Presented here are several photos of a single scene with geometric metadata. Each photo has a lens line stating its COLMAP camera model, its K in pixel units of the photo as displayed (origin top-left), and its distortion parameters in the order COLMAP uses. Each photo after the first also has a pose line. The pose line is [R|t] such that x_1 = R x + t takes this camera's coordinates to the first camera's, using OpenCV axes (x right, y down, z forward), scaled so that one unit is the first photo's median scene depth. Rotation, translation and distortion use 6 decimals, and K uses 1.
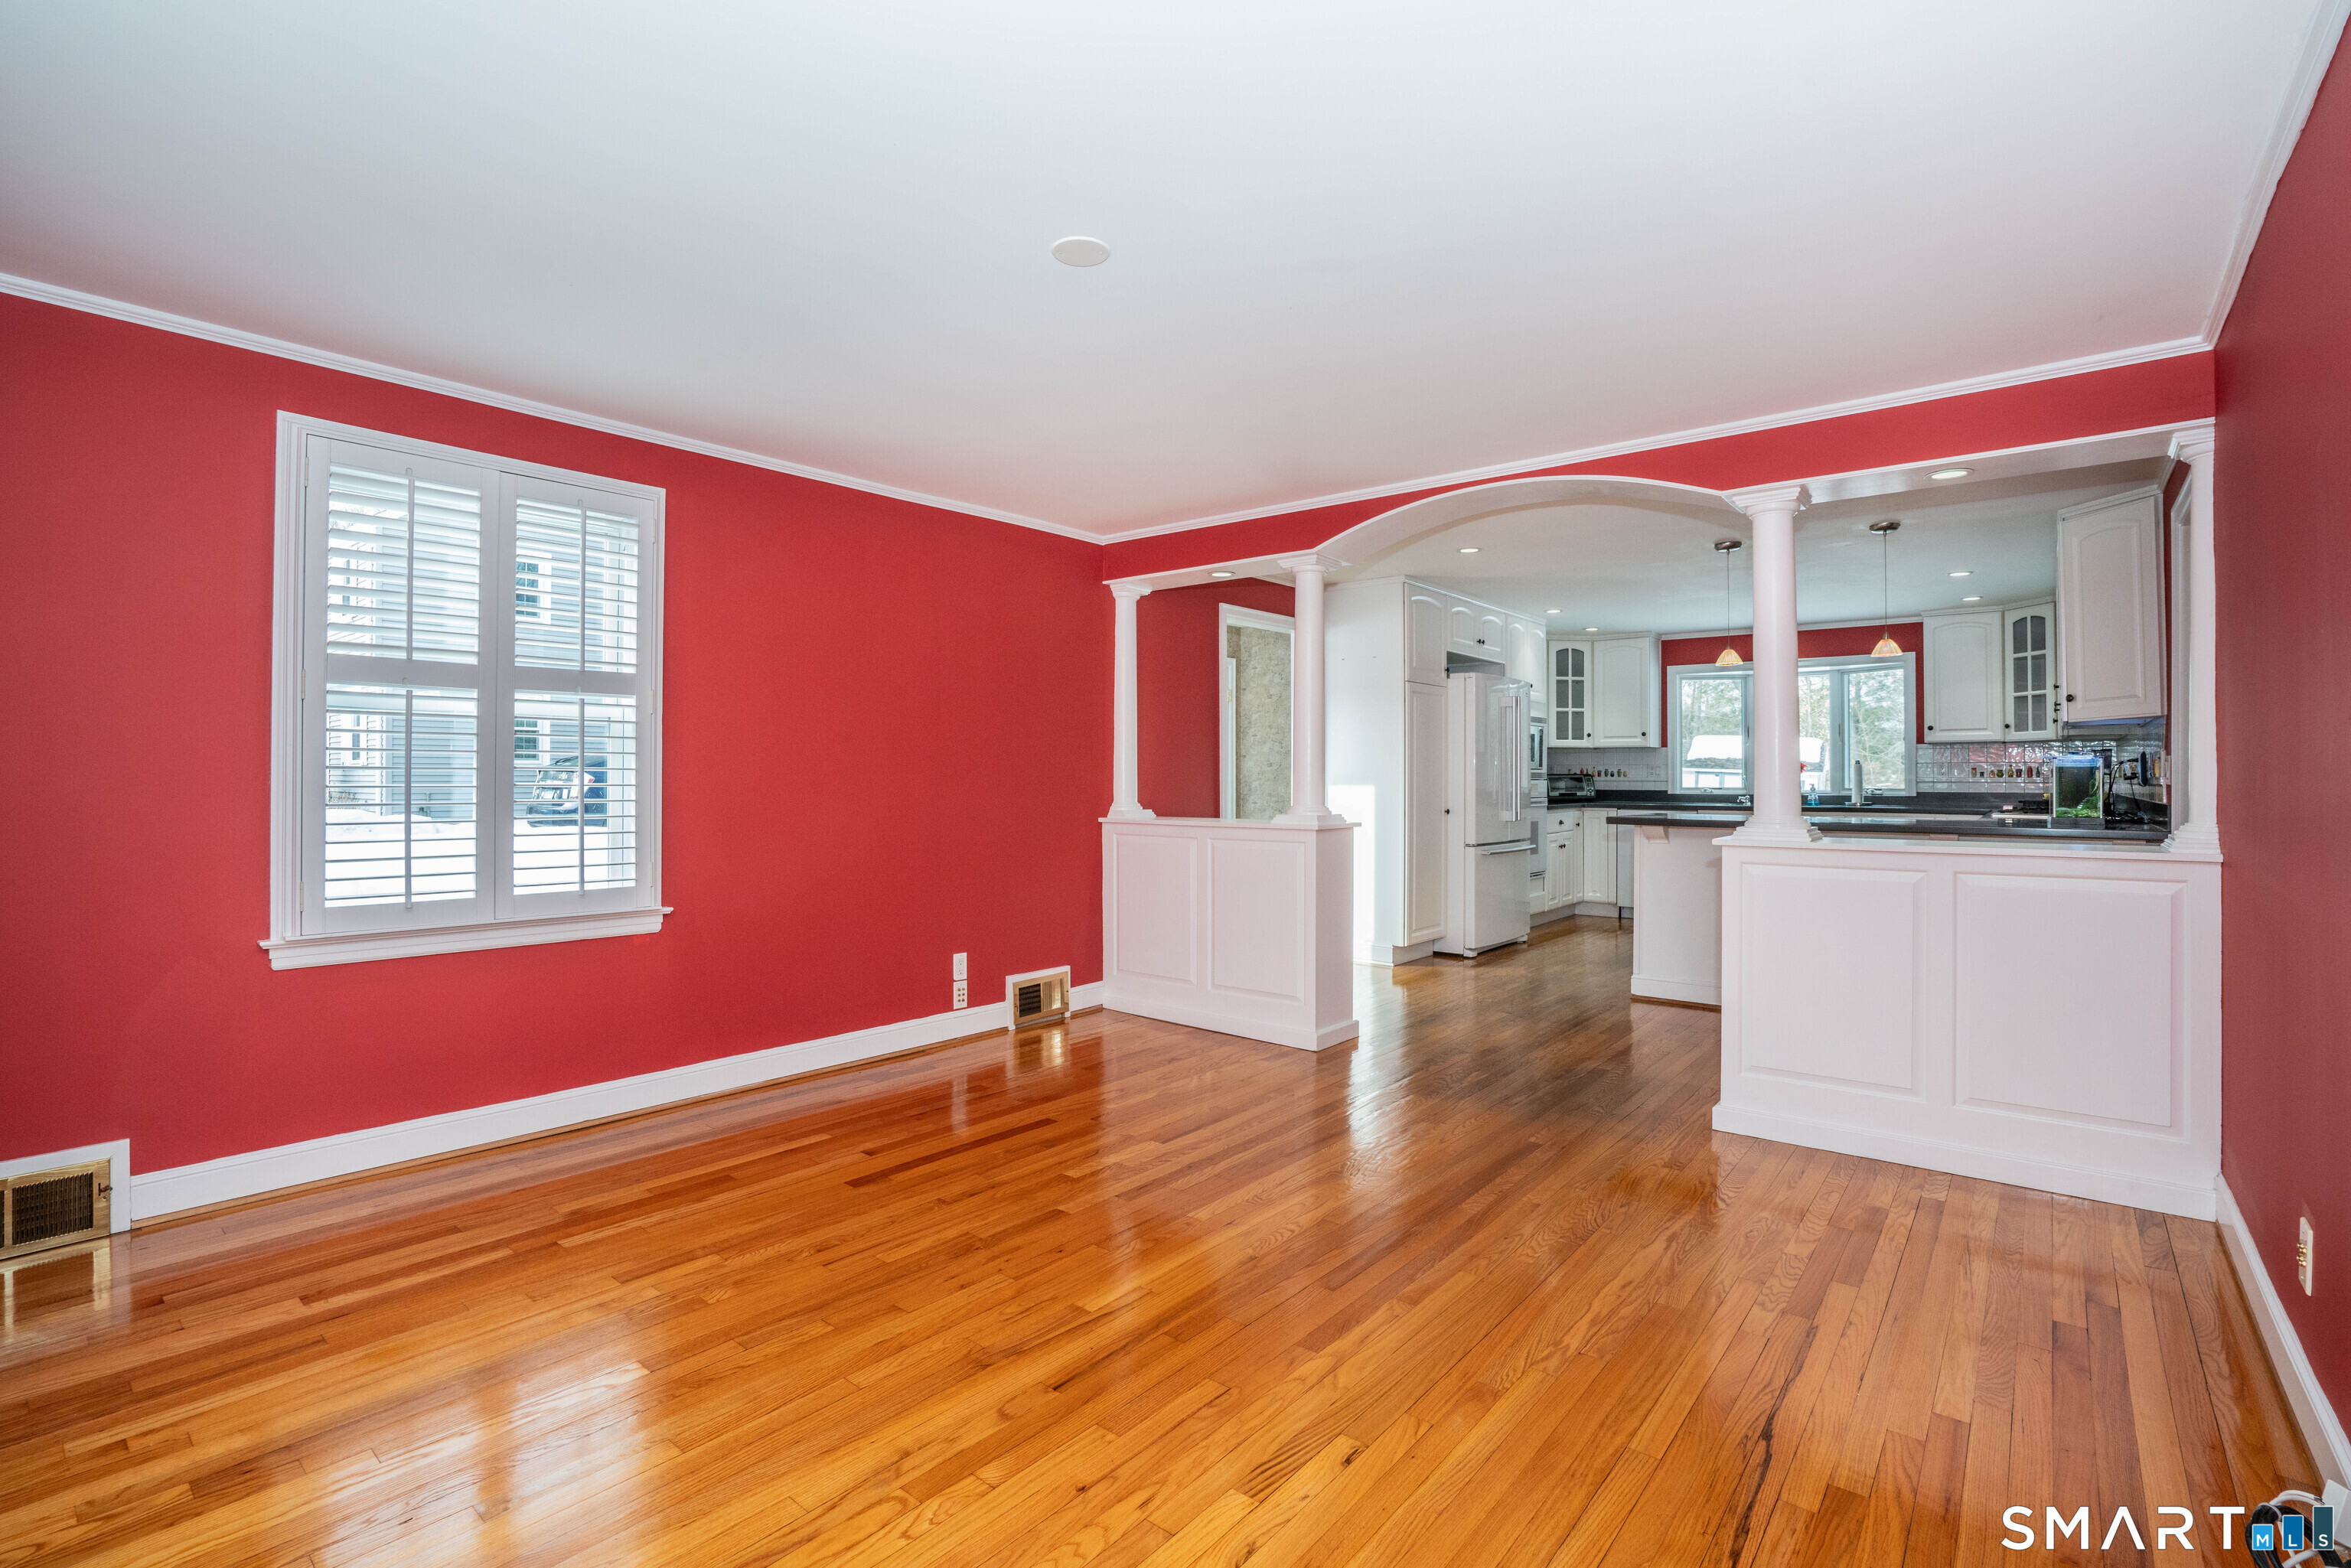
lens RADIAL K [[1075.8, 0, 1175.5], [0, 1075.8, 784.0], [0, 0, 1]] dist [-0.061536, 0.019720]
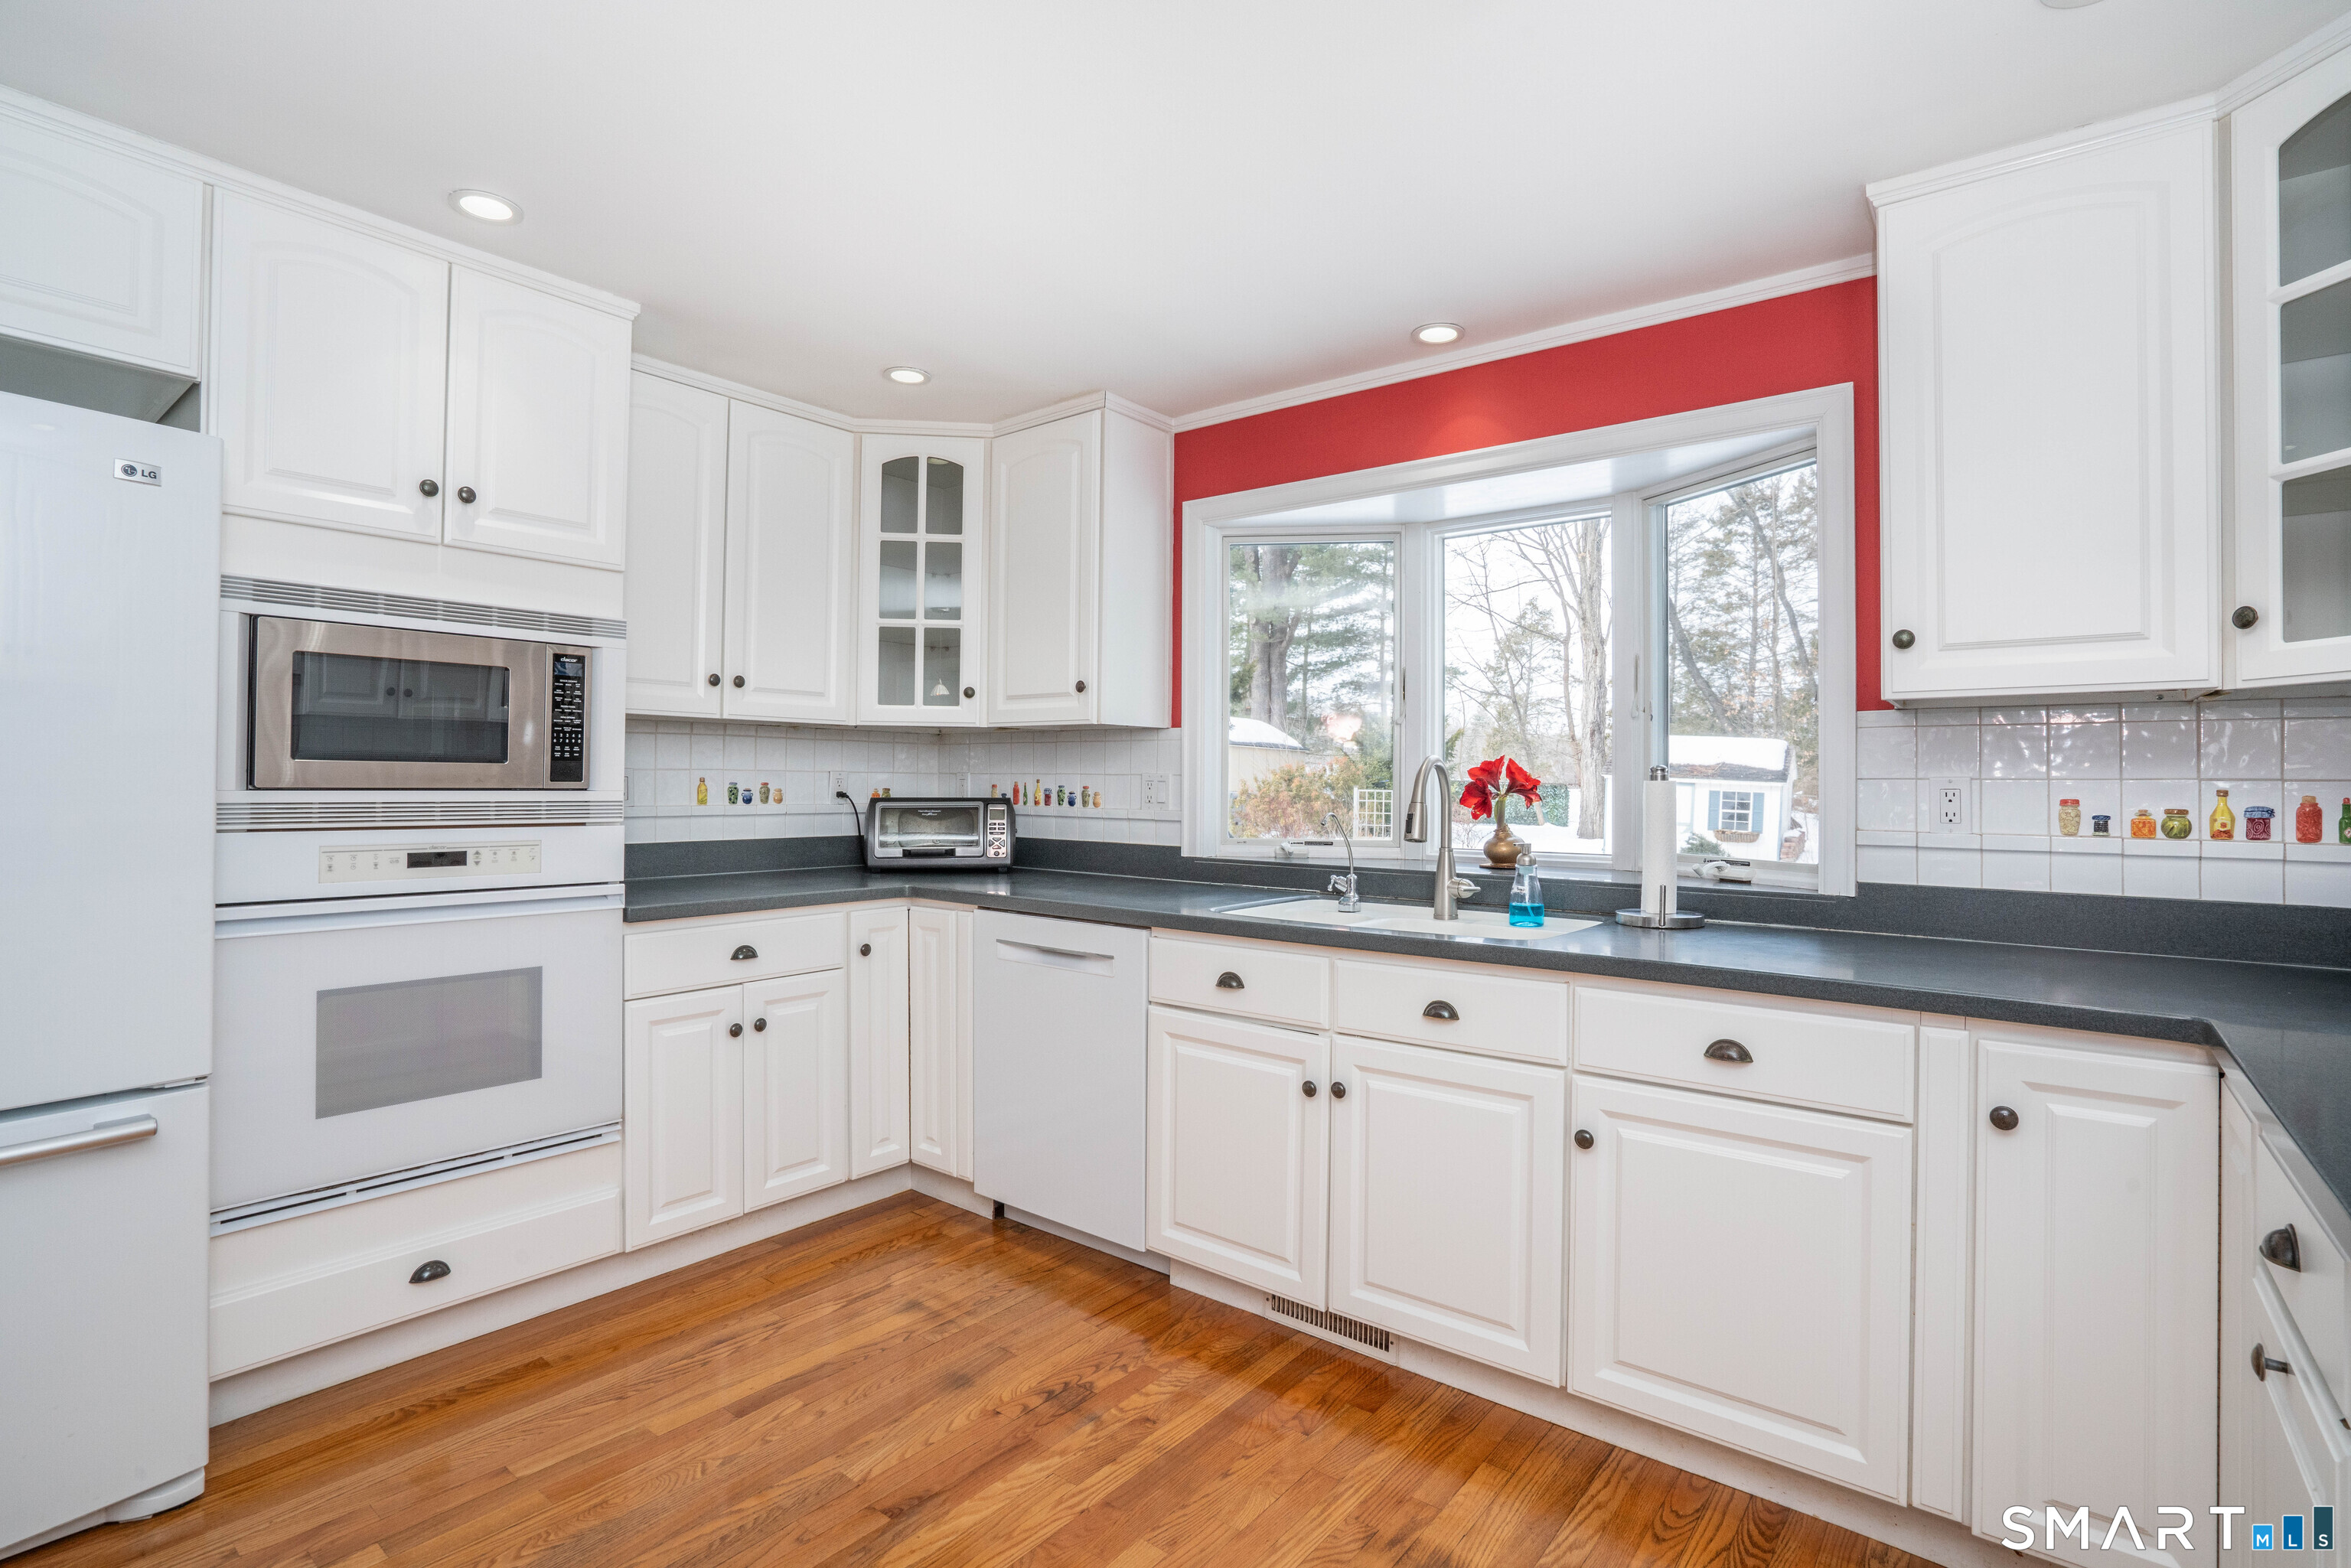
lens RADIAL K [[1104.8, 0, 1175.5], [0, 1104.8, 784.0], [0, 0, 1]] dist [-0.033958, 0.001030]
pose [[0.999601, 0.009018, 0.026751, 0.568431], [-0.008984, 0.999959, -0.001420, -0.018049], [-0.026762, 0.001179, 0.999641, 0.783364]]
